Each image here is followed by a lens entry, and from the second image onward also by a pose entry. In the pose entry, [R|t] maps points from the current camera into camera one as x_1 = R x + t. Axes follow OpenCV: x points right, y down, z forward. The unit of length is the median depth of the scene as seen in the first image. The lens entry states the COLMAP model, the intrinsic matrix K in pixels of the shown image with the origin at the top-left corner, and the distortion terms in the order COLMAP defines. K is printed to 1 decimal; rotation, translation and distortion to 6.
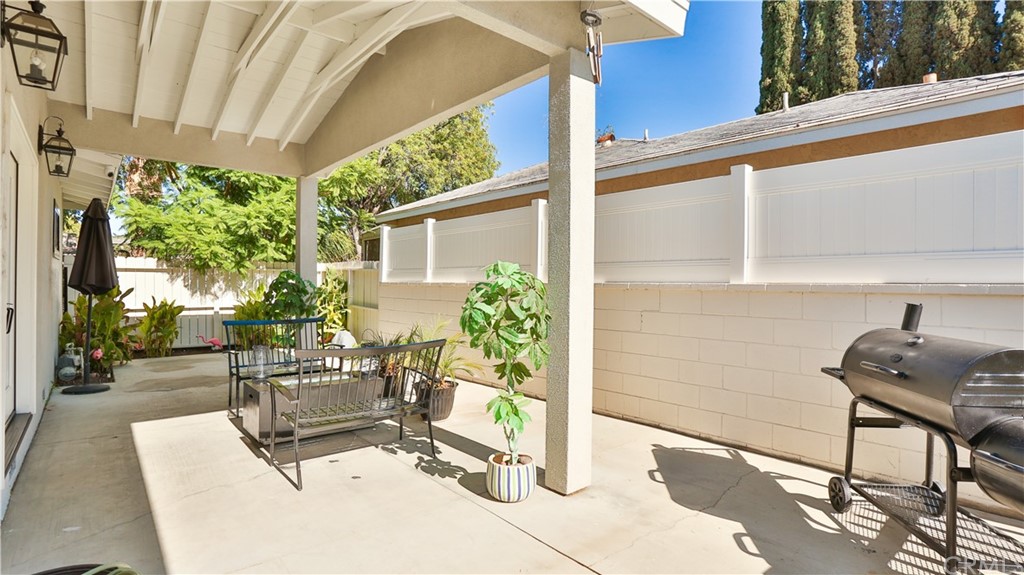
lens RADIAL K [[492.9, 0, 513.1], [0, 492.9, 285.9], [0, 0, 1]] dist [-0.046093, 0.001296]
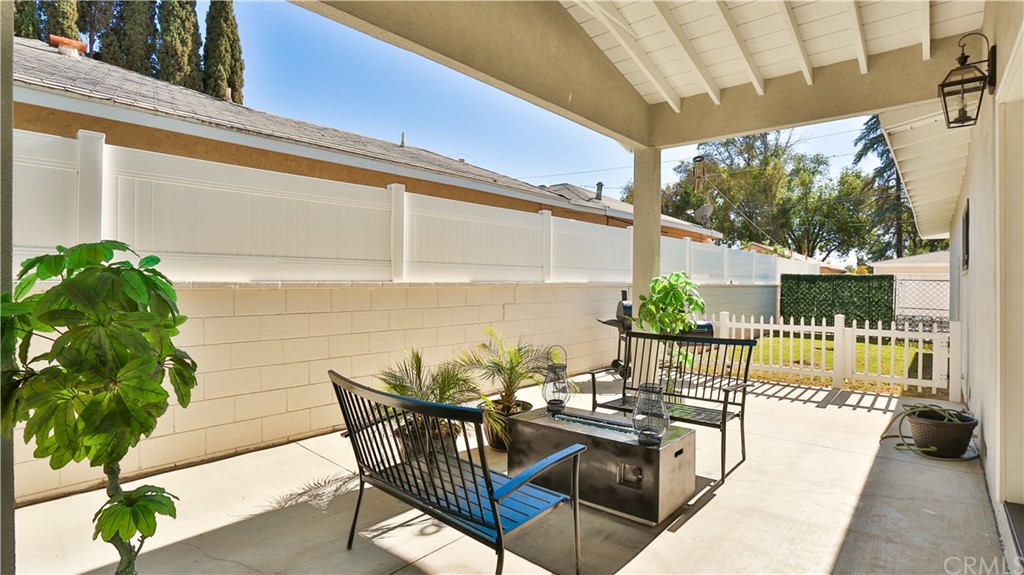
lens RADIAL K [[492.9, 0, 515.1], [0, 492.9, 288.0], [0, 0, 1]] dist [-0.046093, 0.001296]
pose [[-0.129670, -0.019207, 0.991371, -0.803795], [-0.001232, 0.999815, 0.019210, -0.014340], [-0.991556, 0.001269, -0.129670, 0.889431]]
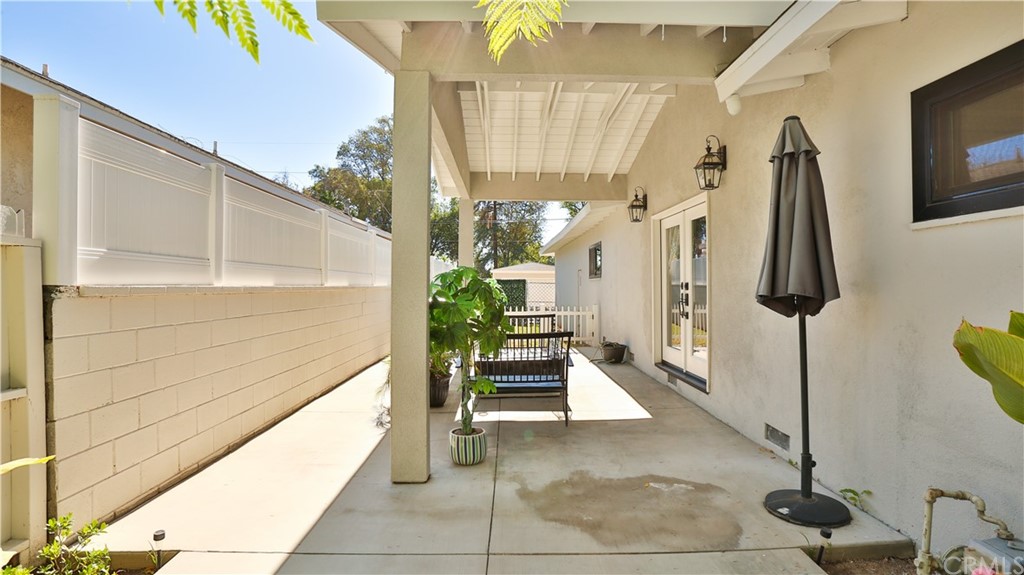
lens RADIAL K [[492.9, 0, 512.6], [0, 492.9, 285.4], [0, 0, 1]] dist [-0.046093, 0.001296]
pose [[-0.766336, -0.006809, 0.642404, -0.938013], [-0.002744, 0.999969, 0.007325, -0.017450], [-0.642434, 0.003850, -0.766331, 1.474287]]
